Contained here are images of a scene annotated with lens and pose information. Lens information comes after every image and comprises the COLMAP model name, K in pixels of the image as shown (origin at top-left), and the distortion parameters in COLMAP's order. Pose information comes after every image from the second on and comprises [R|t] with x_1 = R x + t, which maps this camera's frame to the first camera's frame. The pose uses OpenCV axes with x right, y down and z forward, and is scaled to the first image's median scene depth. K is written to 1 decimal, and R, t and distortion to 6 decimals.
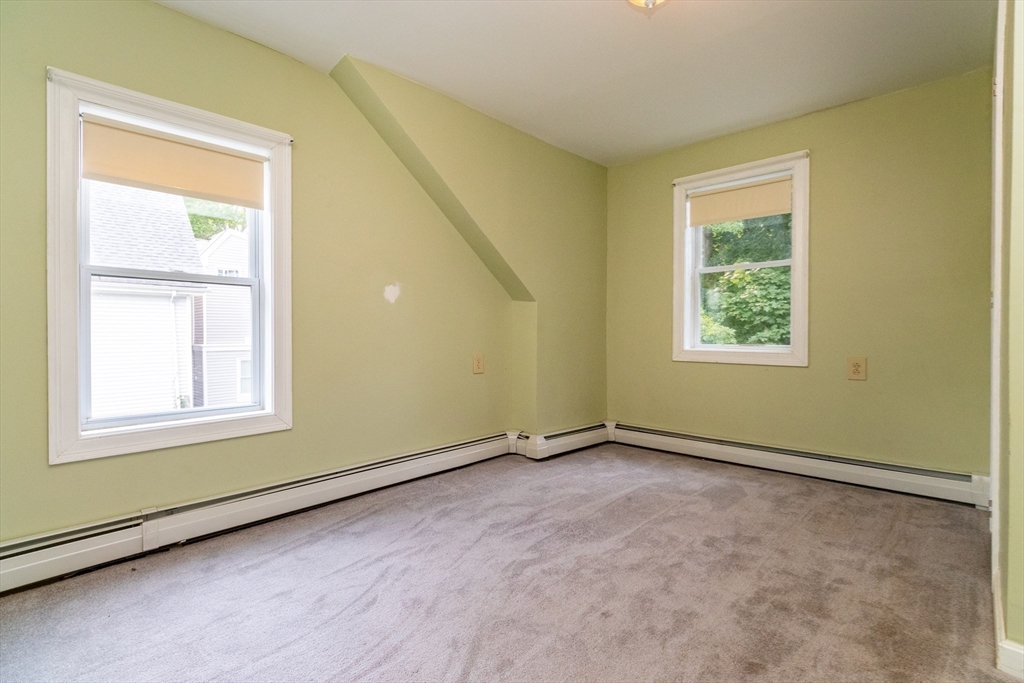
lens RADIAL K [[474.4, 0, 509.6], [0, 474.4, 340.4], [0, 0, 1]] dist [0.000654, -0.003951]
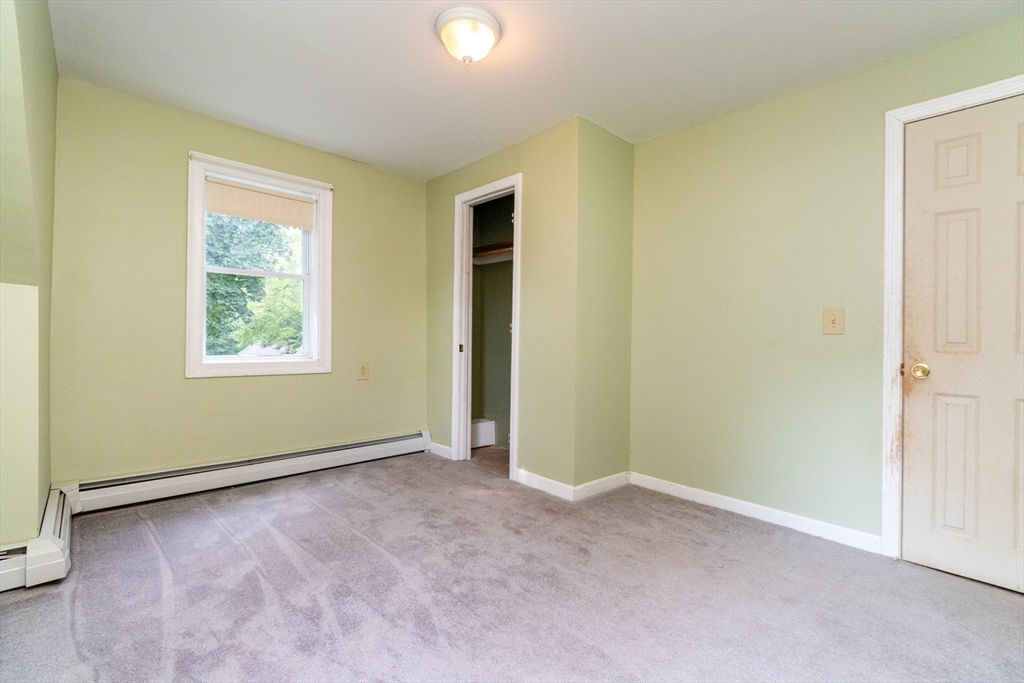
lens RADIAL K [[474.4, 0, 510.2], [0, 474.4, 339.2], [0, 0, 1]] dist [0.000654, -0.003951]
pose [[0.047074, 0.000770, 0.998891, -0.625622], [0.004905, 0.999987, -0.001002, -0.027654], [-0.998879, 0.004947, 0.047070, 0.633145]]
